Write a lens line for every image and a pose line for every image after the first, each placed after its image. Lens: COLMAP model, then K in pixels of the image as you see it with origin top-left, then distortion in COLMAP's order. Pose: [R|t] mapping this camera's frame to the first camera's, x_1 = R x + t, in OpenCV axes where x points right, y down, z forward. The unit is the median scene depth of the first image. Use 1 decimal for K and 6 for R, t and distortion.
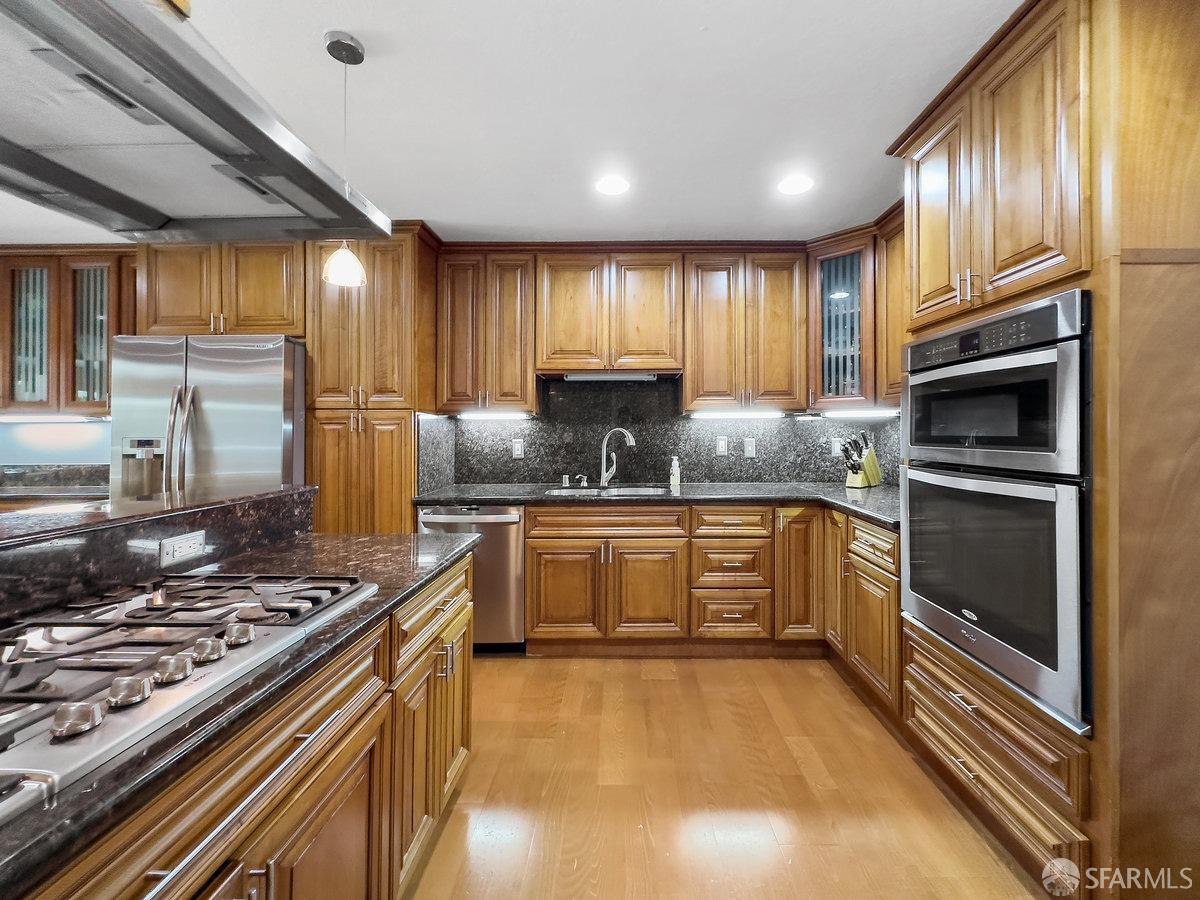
lens RADIAL K [[488.1, 0, 624.1], [0, 488.1, 427.8], [0, 0, 1]] dist [0.000426, 0.000083]
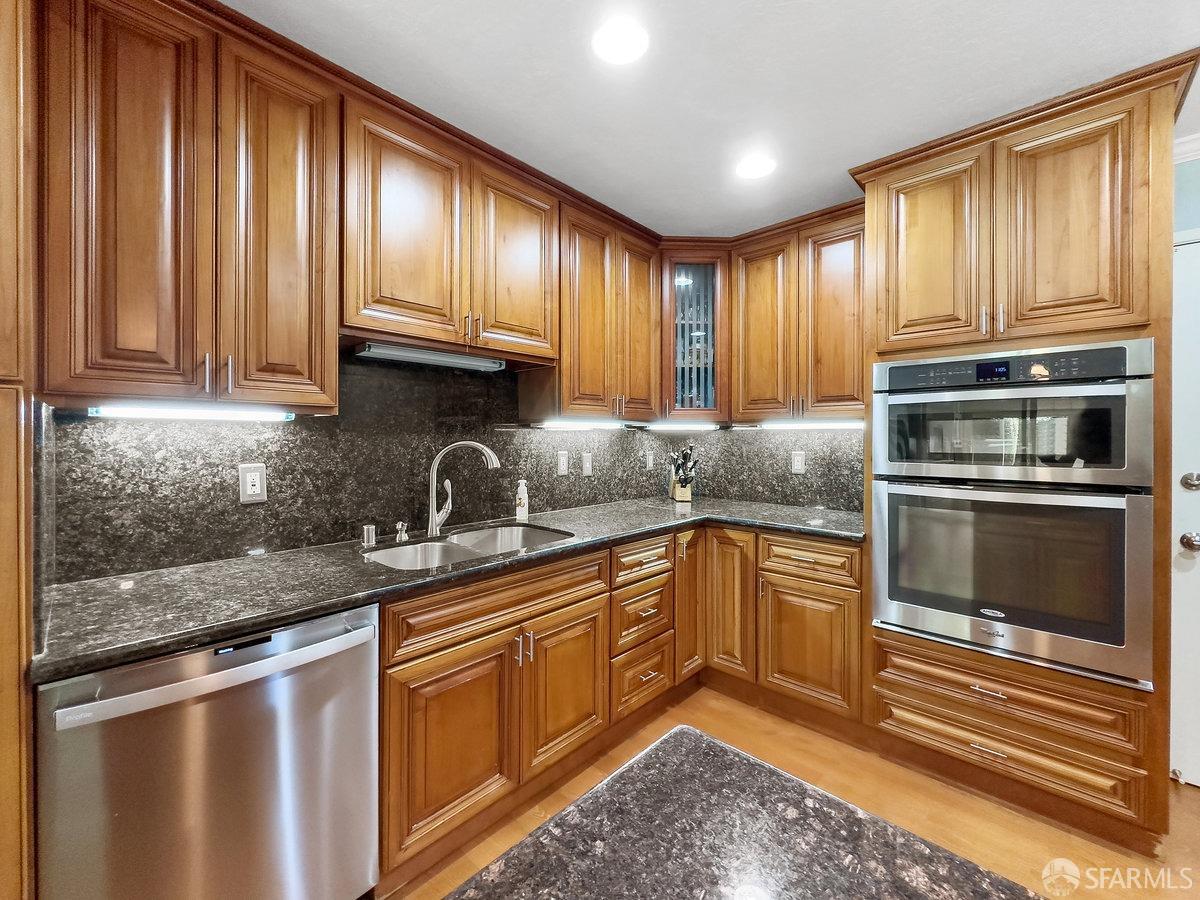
lens RADIAL K [[481.4, 0, 599.8], [0, 481.4, 441.8], [0, 0, 1]] dist [-0.000846, 0.000060]
pose [[0.681658, -0.000433, 0.731670, -0.401152], [-0.009479, 0.999911, 0.009422, -0.006887], [-0.731609, -0.013358, 0.681593, 0.510568]]
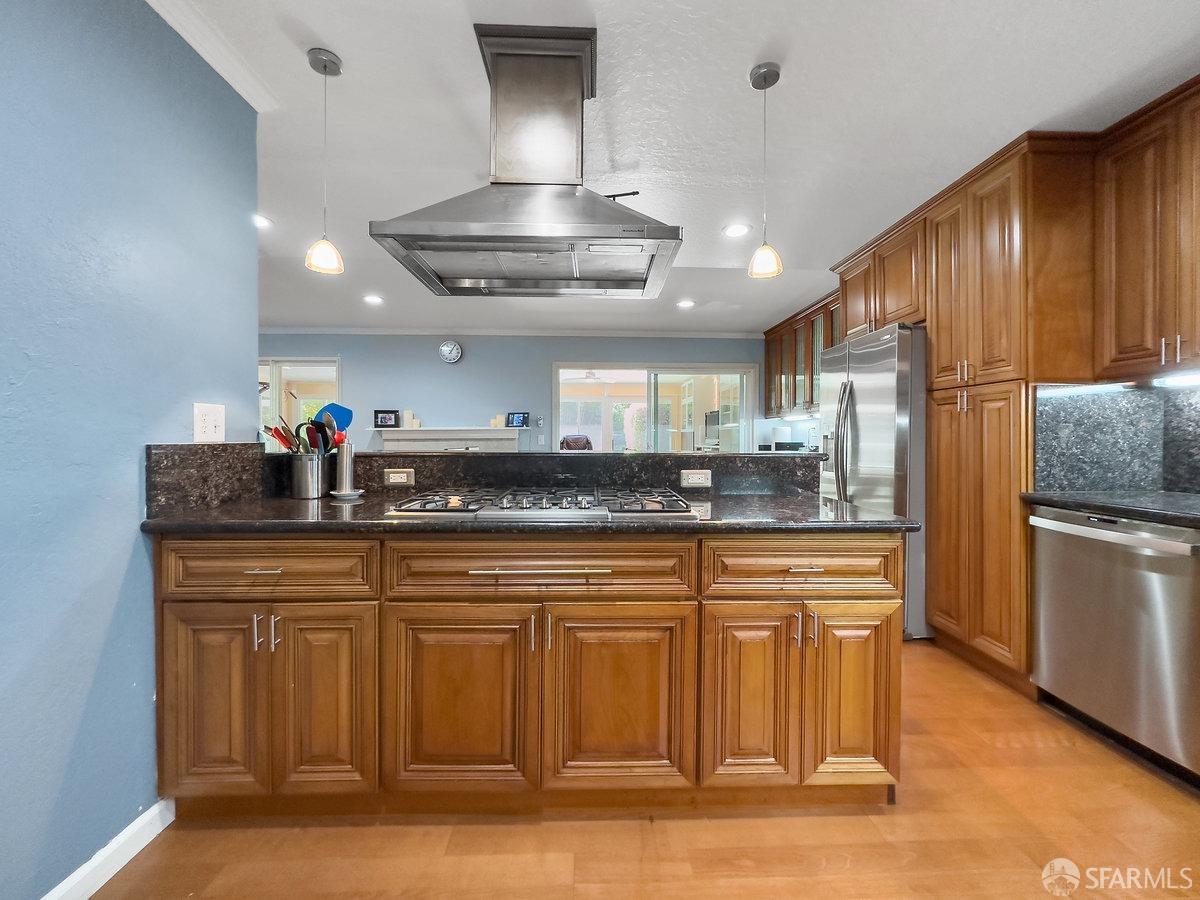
lens RADIAL K [[480.6, 0, 602.9], [0, 480.6, 433.5], [0, 0, 1]] dist [0.000682, 0.000112]
pose [[0.025116, -0.003059, -0.999680, 0.316130], [0.003523, 0.999989, -0.002971, 0.048176], [0.999678, -0.003447, 0.025126, 0.307604]]
